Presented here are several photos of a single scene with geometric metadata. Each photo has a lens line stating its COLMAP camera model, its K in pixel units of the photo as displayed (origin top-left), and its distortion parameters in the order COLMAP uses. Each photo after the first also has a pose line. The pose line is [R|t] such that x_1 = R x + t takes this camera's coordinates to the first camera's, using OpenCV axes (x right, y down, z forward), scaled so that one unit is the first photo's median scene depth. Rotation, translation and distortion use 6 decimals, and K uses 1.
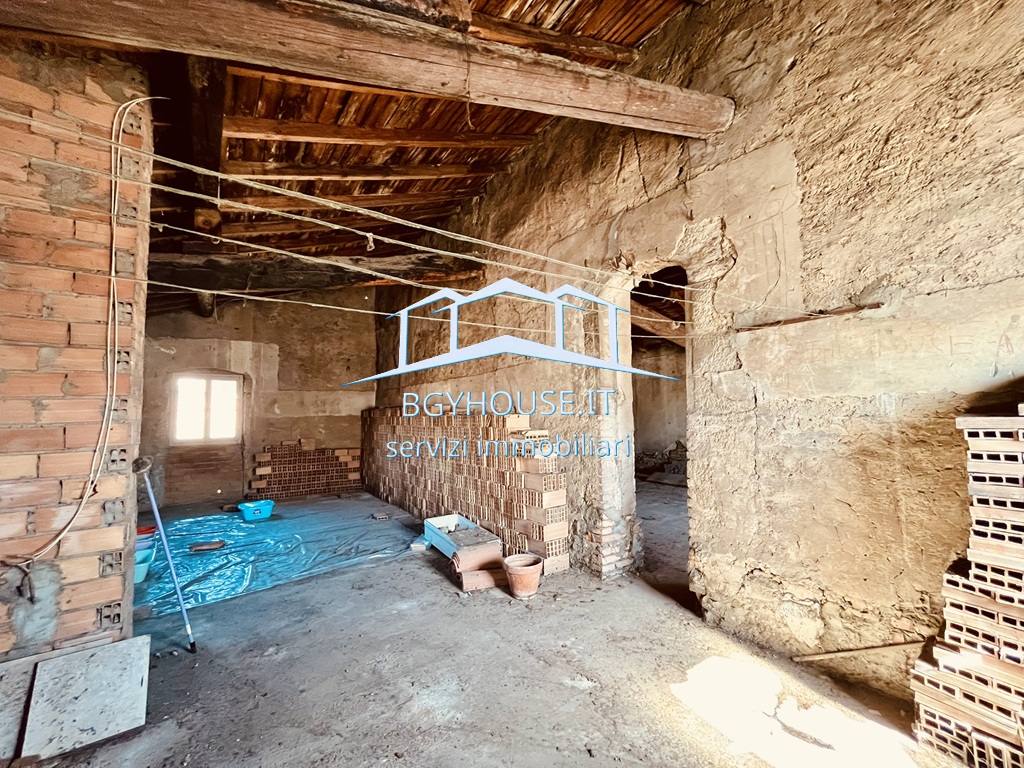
lens RADIAL K [[415.0, 0, 514.4], [0, 415.0, 385.9], [0, 0, 1]] dist [-0.003040, 0.000063]
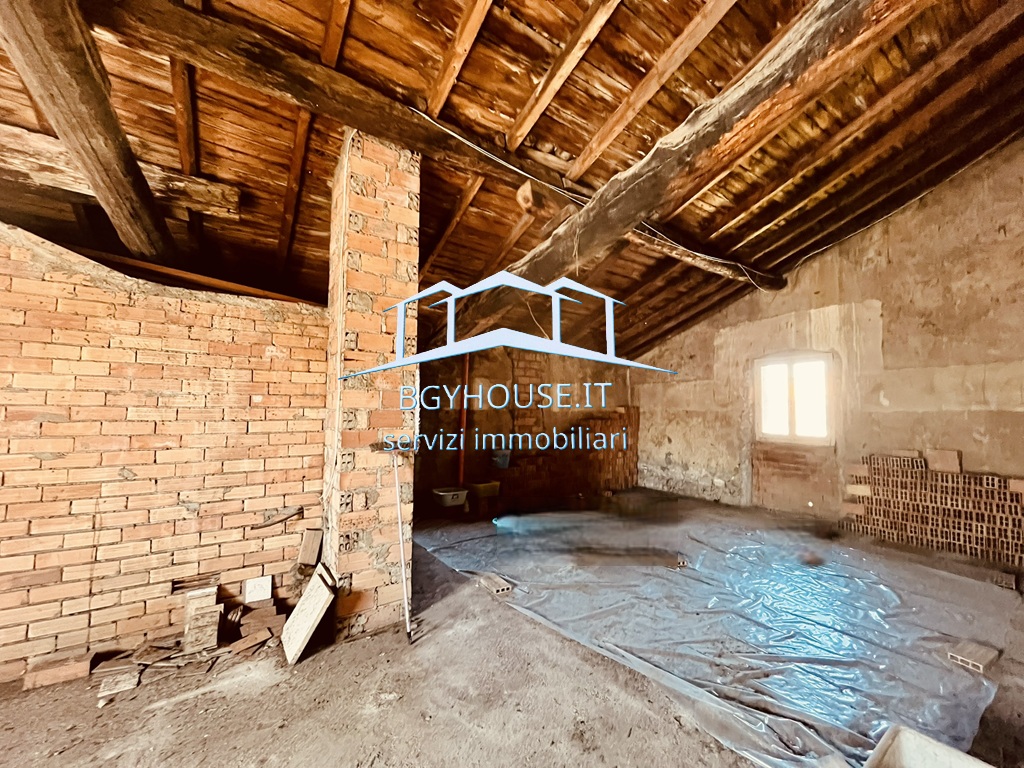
lens RADIAL K [[415.0, 0, 514.4], [0, 415.0, 385.9], [0, 0, 1]] dist [-0.003040, 0.000063]
pose [[-0.012981, -0.040739, -0.999085, 0.083661], [0.060120, 0.997330, -0.041449, 0.029402], [0.998107, -0.060603, -0.010497, 0.452841]]
